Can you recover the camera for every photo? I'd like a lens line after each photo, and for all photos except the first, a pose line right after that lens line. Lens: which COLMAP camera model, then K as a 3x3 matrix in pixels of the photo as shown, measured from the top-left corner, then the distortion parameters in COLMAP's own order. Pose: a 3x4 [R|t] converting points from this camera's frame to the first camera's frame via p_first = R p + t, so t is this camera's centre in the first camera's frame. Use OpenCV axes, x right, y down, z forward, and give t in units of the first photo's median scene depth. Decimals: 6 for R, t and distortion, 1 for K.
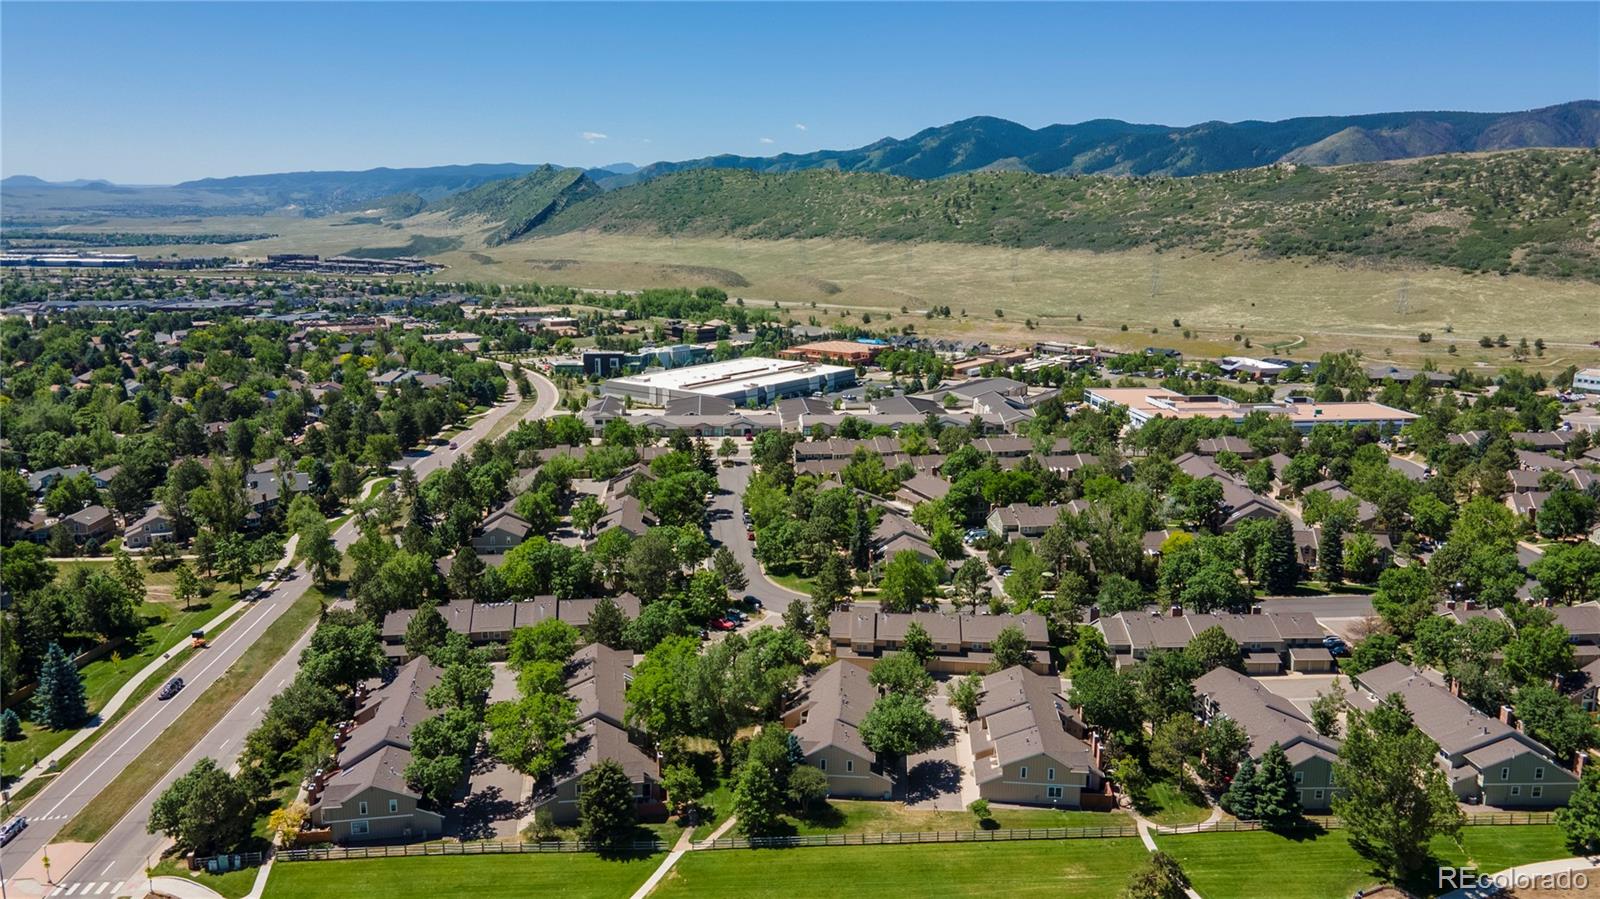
lens RADIAL K [[1160.3, 0, 801.7], [0, 1160.3, 446.6], [0, 0, 1]] dist [0.029778, 0.033997]
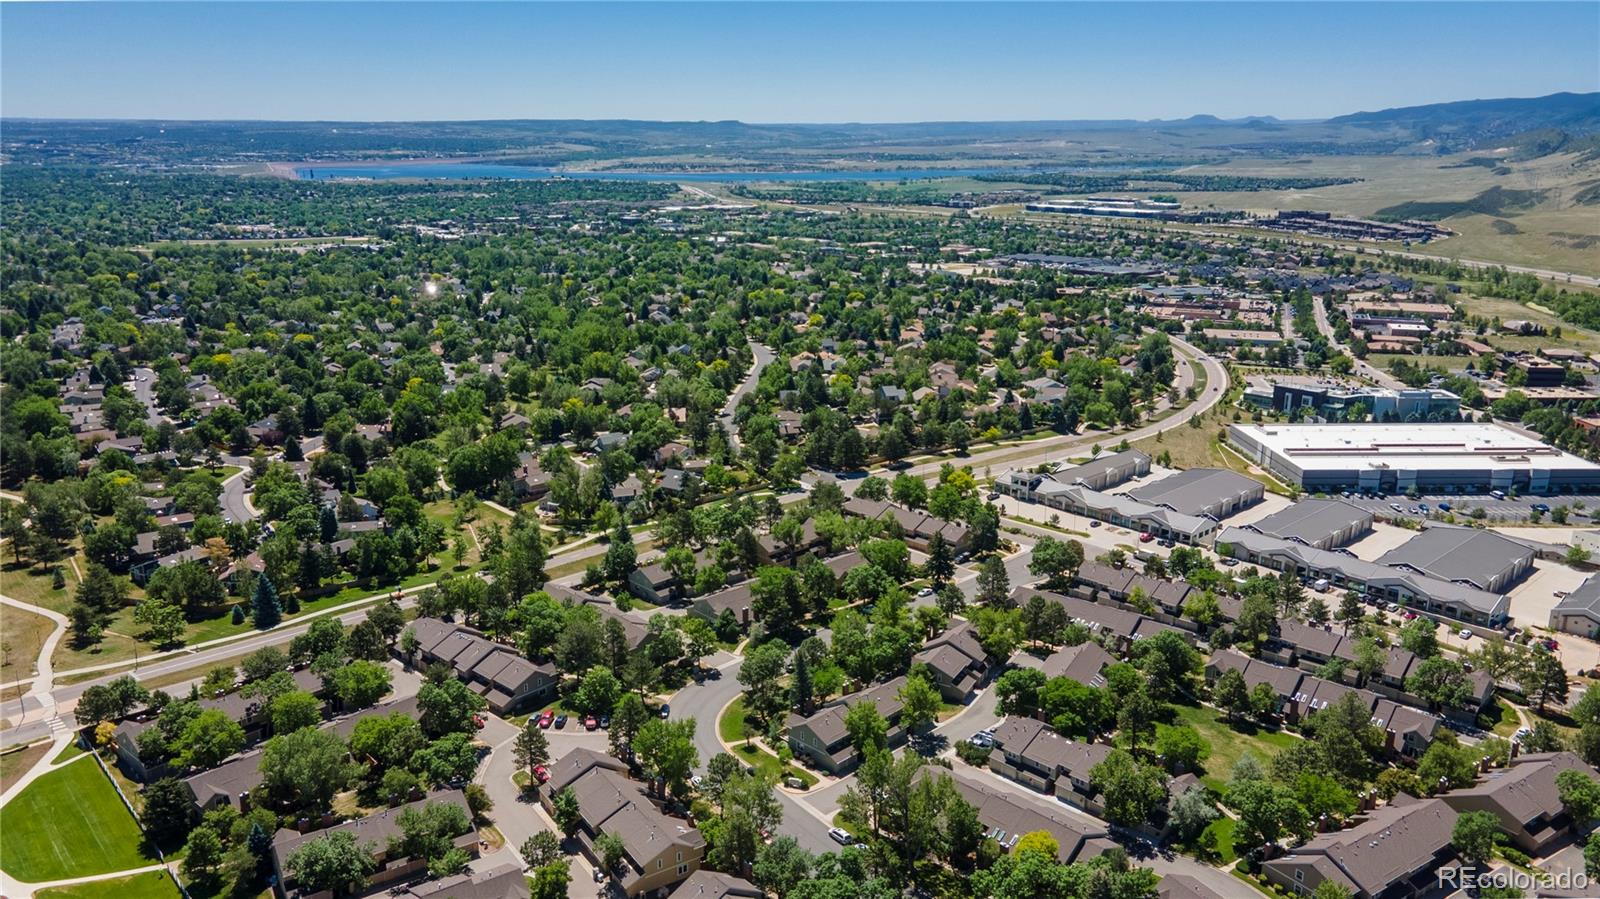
lens RADIAL K [[1160.3, 0, 801.7], [0, 1160.3, 462.4], [0, 0, 1]] dist [0.029778, 0.033997]
pose [[0.631281, 0.214626, -0.745265, 0.094295], [-0.165320, 0.976099, 0.141068, -0.031291], [0.757729, 0.034154, 0.651675, 0.047997]]
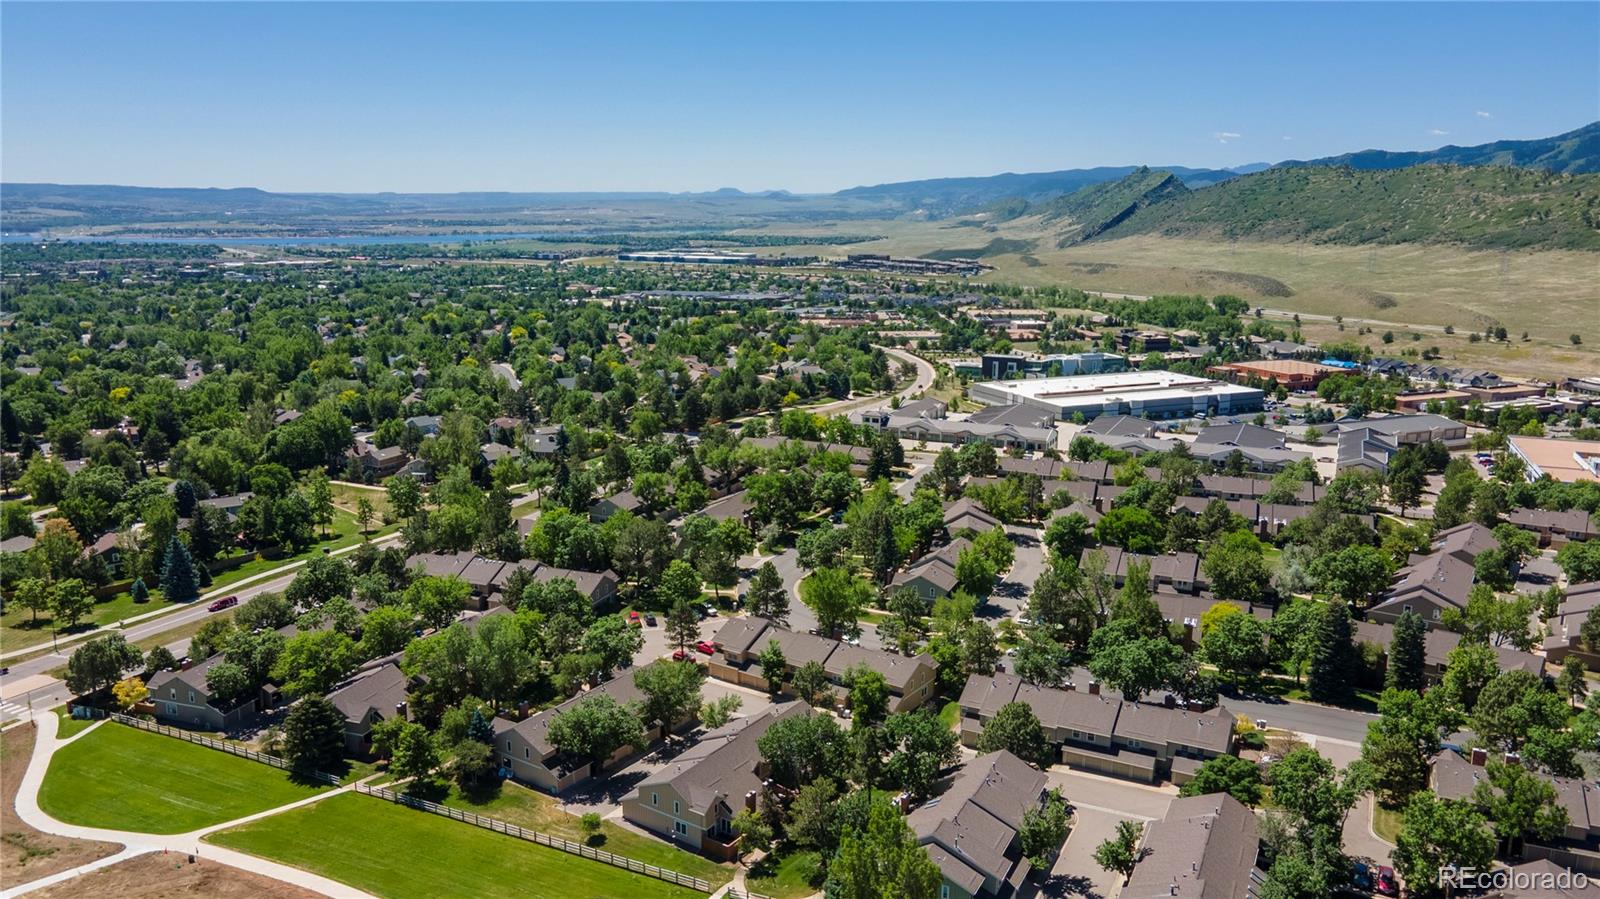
lens RADIAL K [[1160.3, 0, 797.6], [0, 1160.3, 446.1], [0, 0, 1]] dist [0.029778, 0.033997]
pose [[0.872191, 0.099017, -0.479040, 0.056472], [-0.100552, 0.994677, 0.022524, -0.003257], [0.478720, 0.028523, 0.877504, 0.016458]]
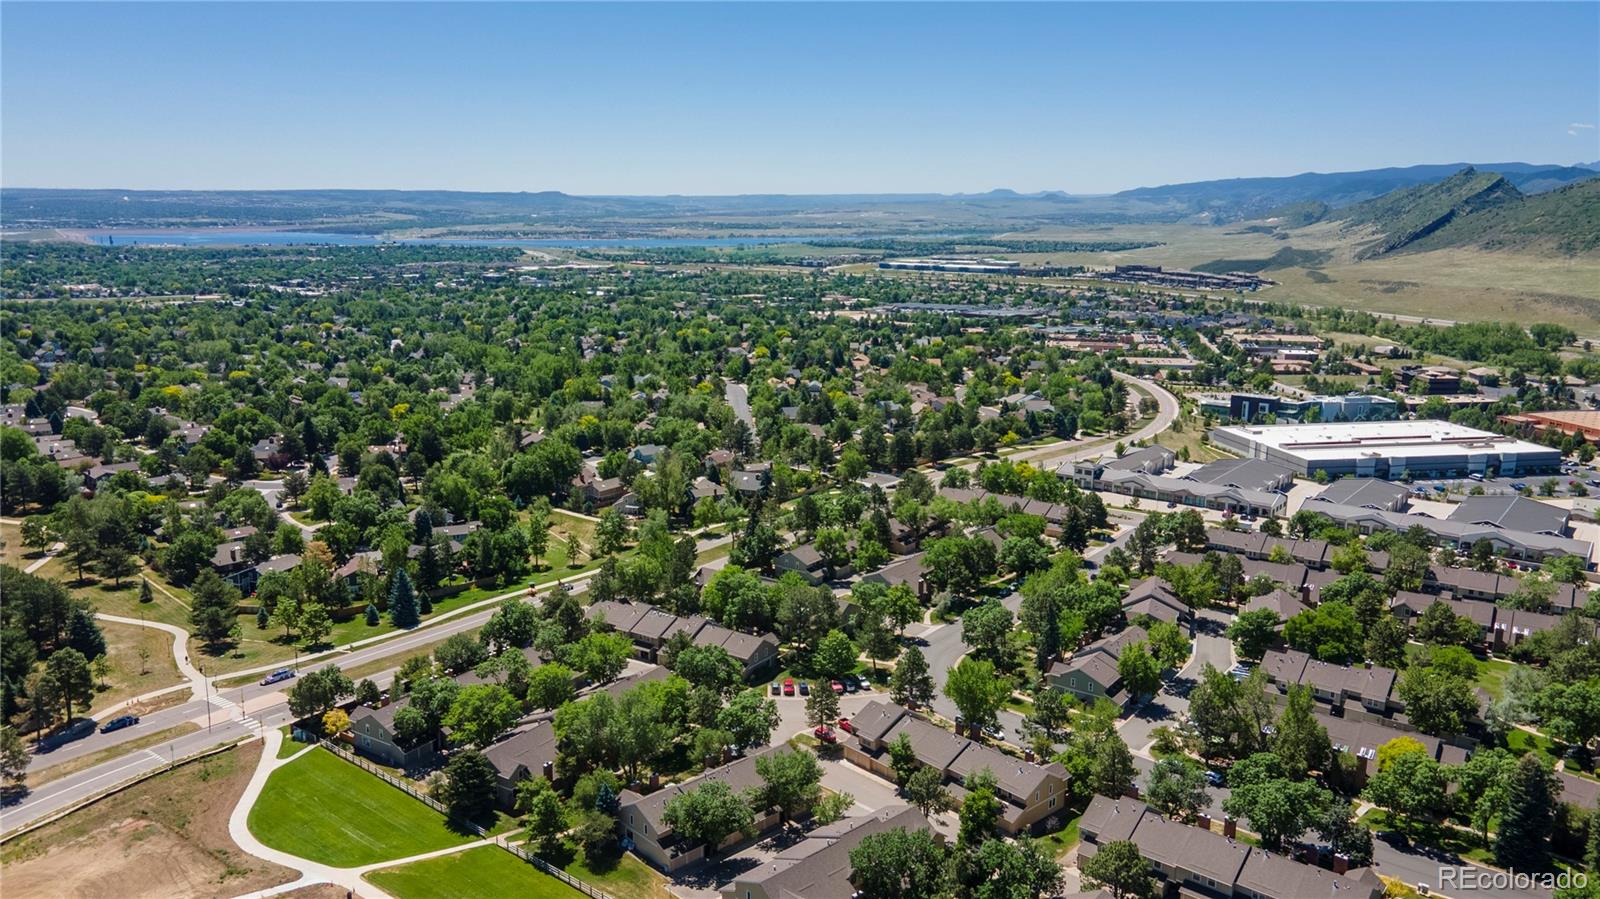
lens RADIAL K [[1160.3, 0, 801.3], [0, 1160.3, 454.6], [0, 0, 1]] dist [0.029778, 0.033997]
pose [[0.740908, 0.143302, -0.656140, 0.064387], [-0.142549, 0.988265, 0.054874, -0.012051], [0.656304, 0.052876, 0.752642, 0.020494]]
